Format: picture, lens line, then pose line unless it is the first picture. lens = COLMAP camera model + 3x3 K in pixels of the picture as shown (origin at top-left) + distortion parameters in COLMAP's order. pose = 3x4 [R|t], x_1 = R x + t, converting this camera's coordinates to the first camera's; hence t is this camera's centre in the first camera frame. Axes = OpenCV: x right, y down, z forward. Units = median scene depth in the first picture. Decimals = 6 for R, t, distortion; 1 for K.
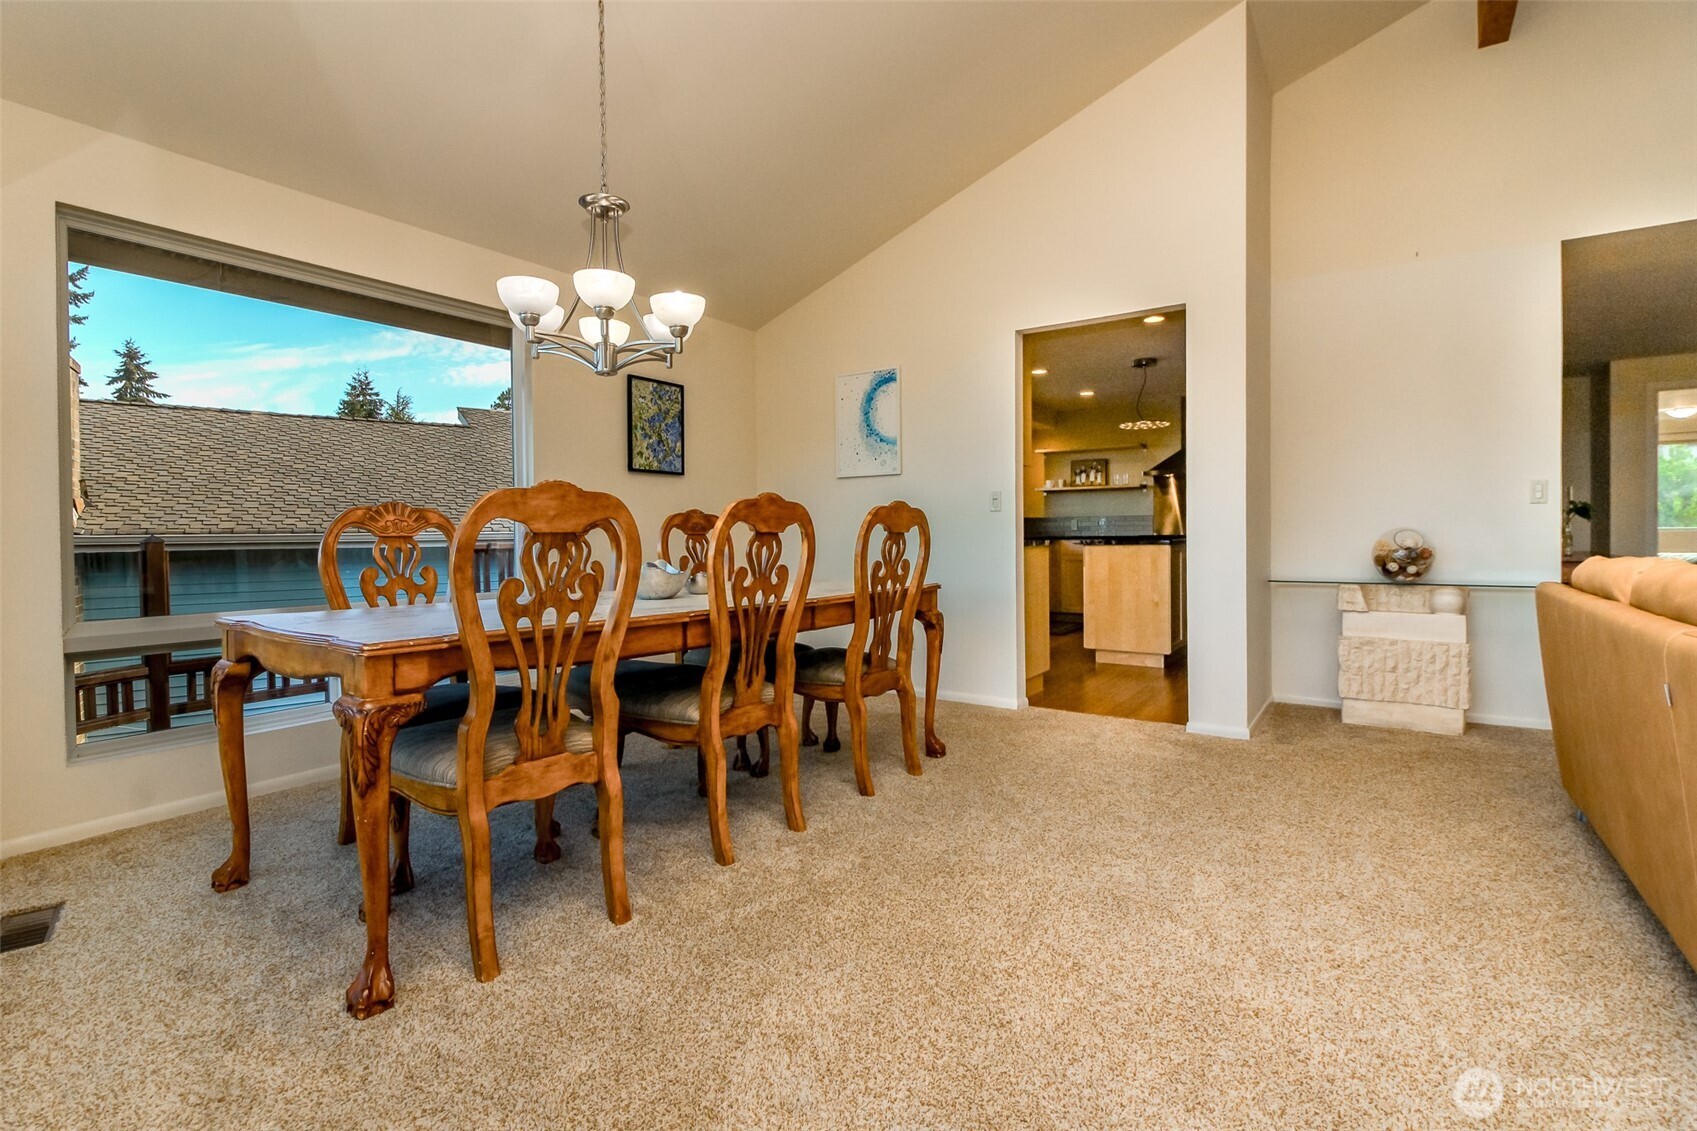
lens RADIAL K [[771.5, 0, 844.7], [0, 771.5, 550.9], [0, 0, 1]] dist [0.013845, -0.005011]
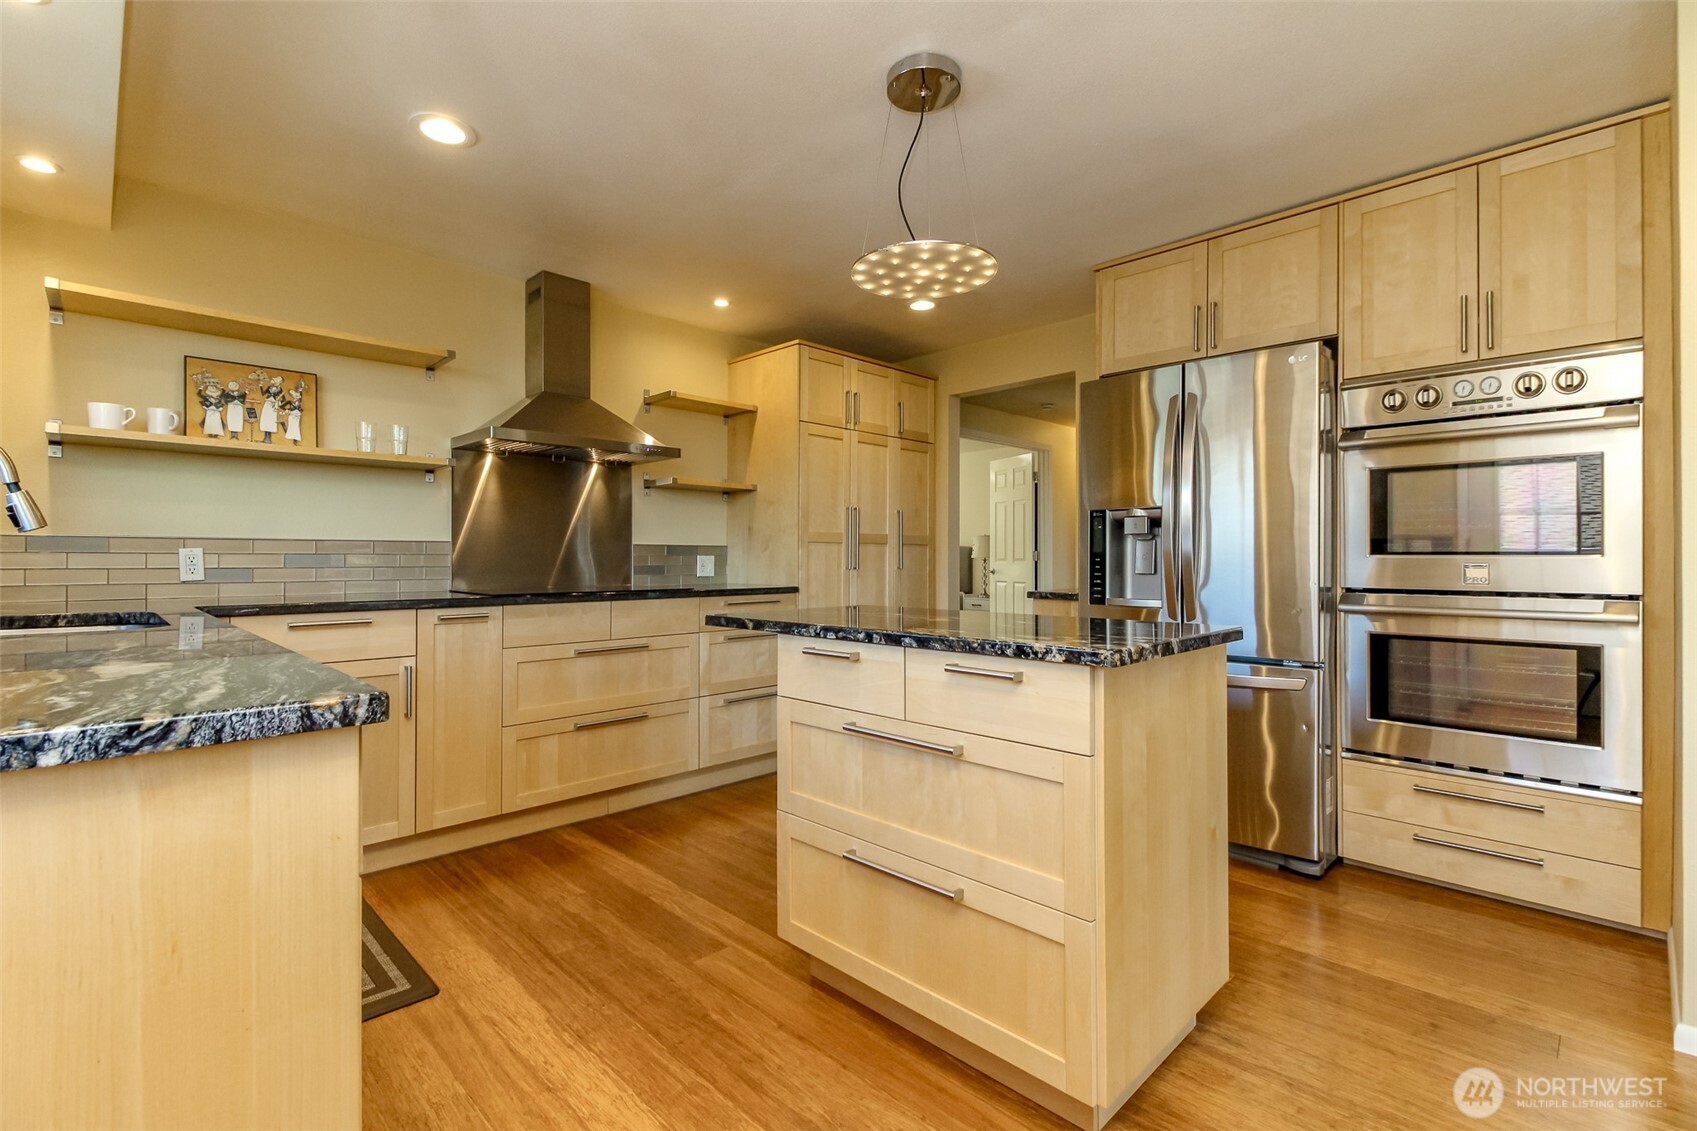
lens RADIAL K [[771.5, 0, 854.2], [0, 771.5, 539.0], [0, 0, 1]] dist [0.013845, -0.005011]
pose [[0.170643, 0.033171, 0.984775, 0.040150], [0.019229, 0.999131, -0.036986, -0.027973], [-0.985145, 0.025247, 0.169856, 0.702345]]
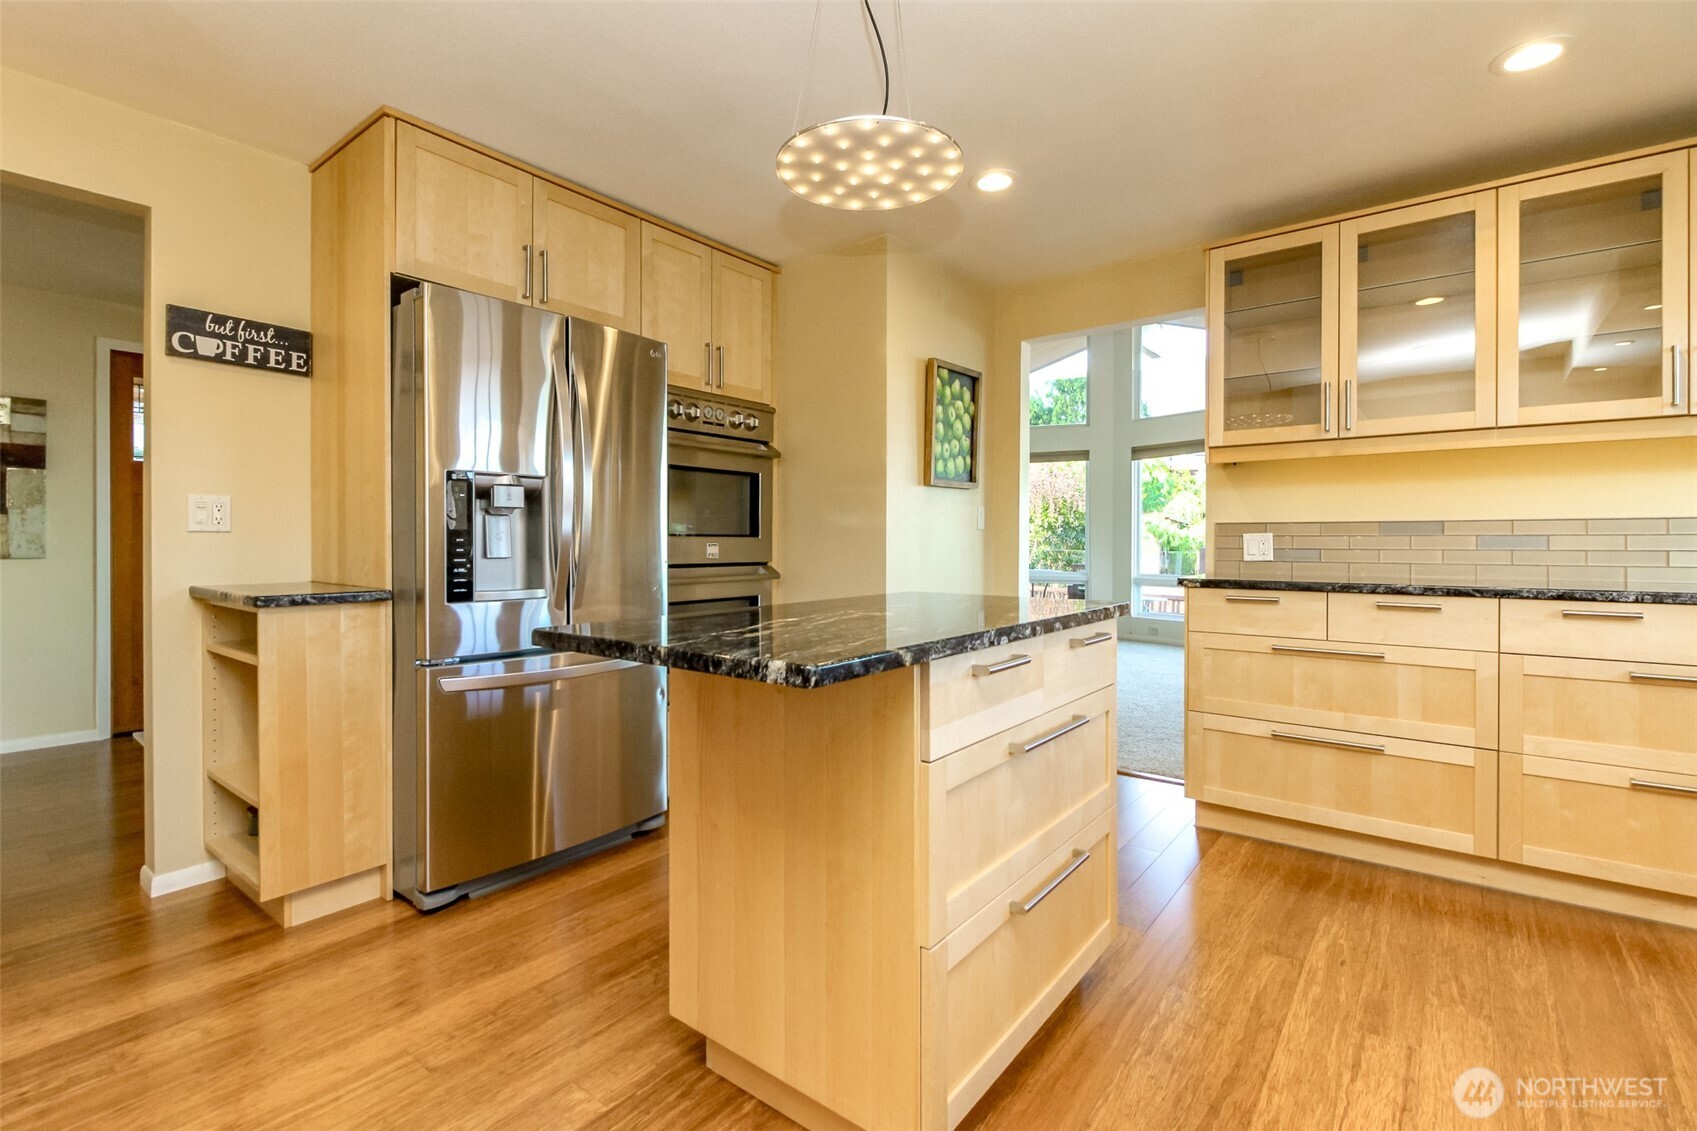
lens RADIAL K [[771.5, 0, 836.7], [0, 771.5, 536.7], [0, 0, 1]] dist [0.013845, -0.005011]
pose [[-0.997752, 0.007133, 0.066635, 0.275304], [0.008045, 0.999877, 0.013429, -0.033222], [-0.066531, 0.013935, -0.997687, 0.908864]]
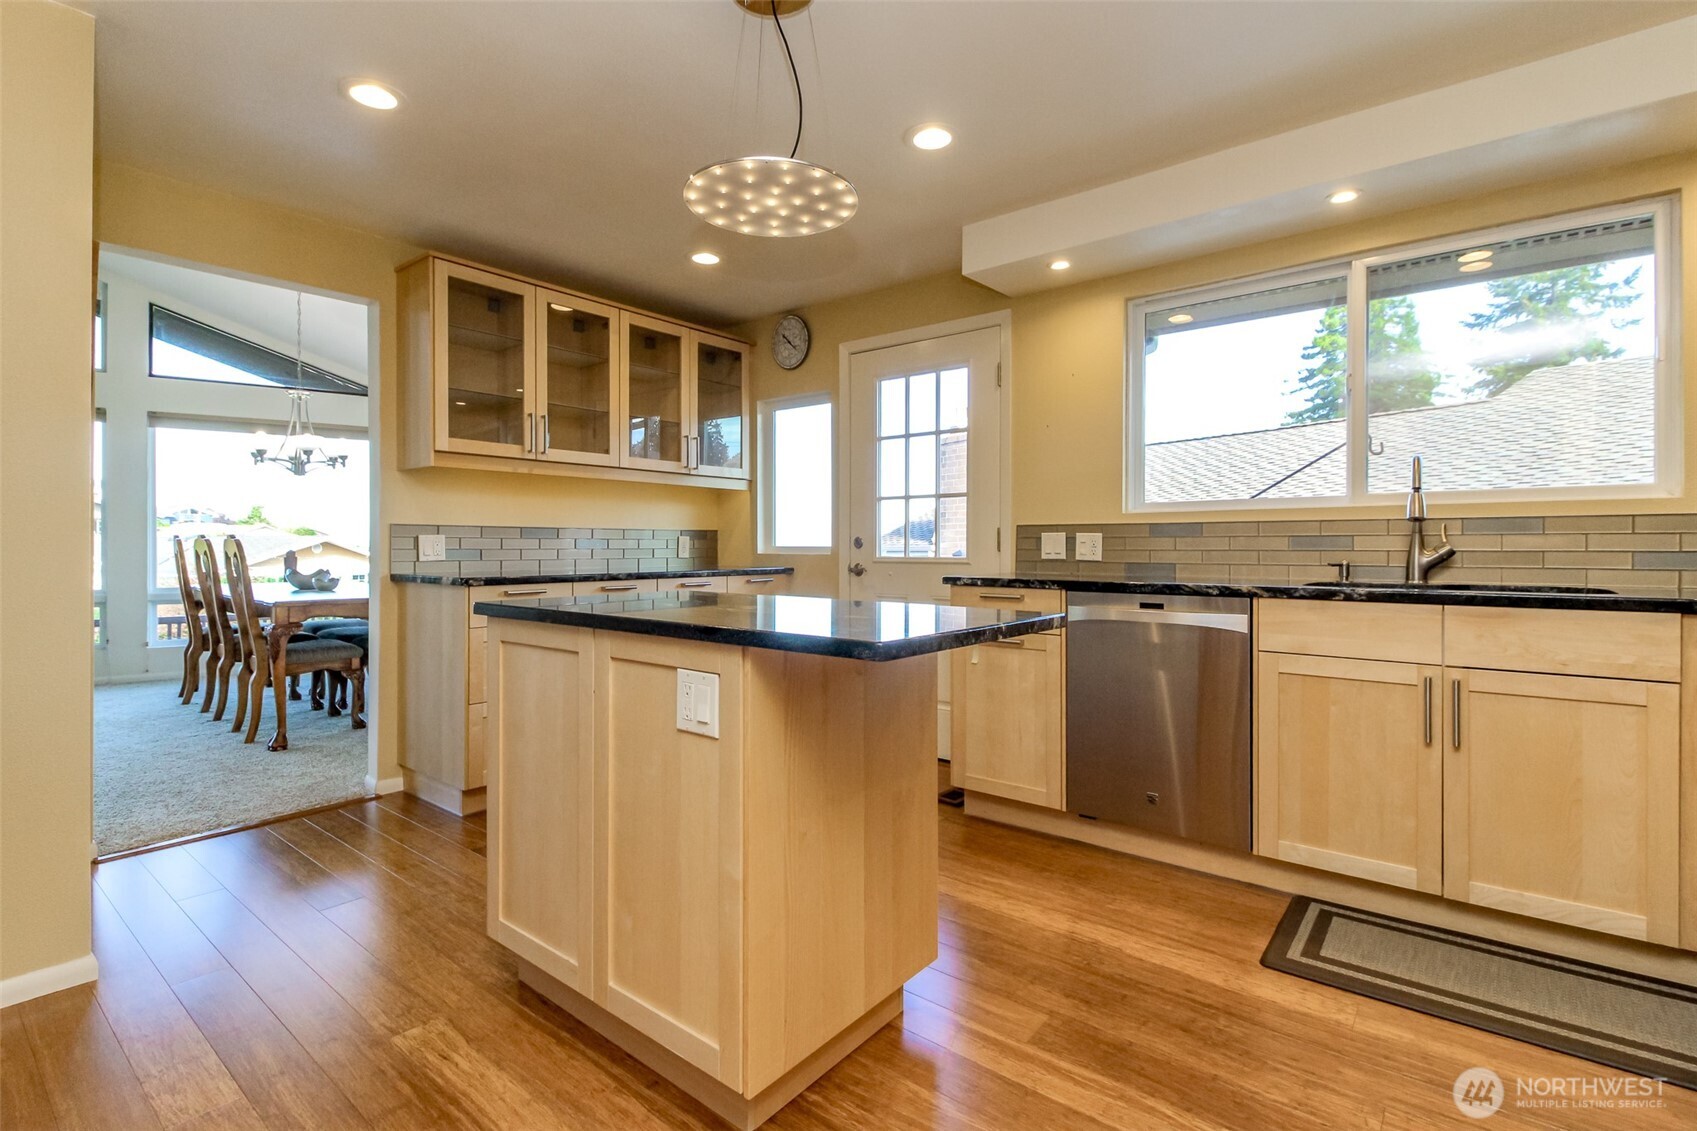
lens RADIAL K [[771.5, 0, 851.9], [0, 771.5, 545.4], [0, 0, 1]] dist [0.013845, -0.005011]
pose [[-0.058835, 0.010814, -0.998209, 0.483404], [-0.016966, 0.999786, 0.011831, -0.031547], [0.998124, 0.017632, -0.058639, 0.754702]]
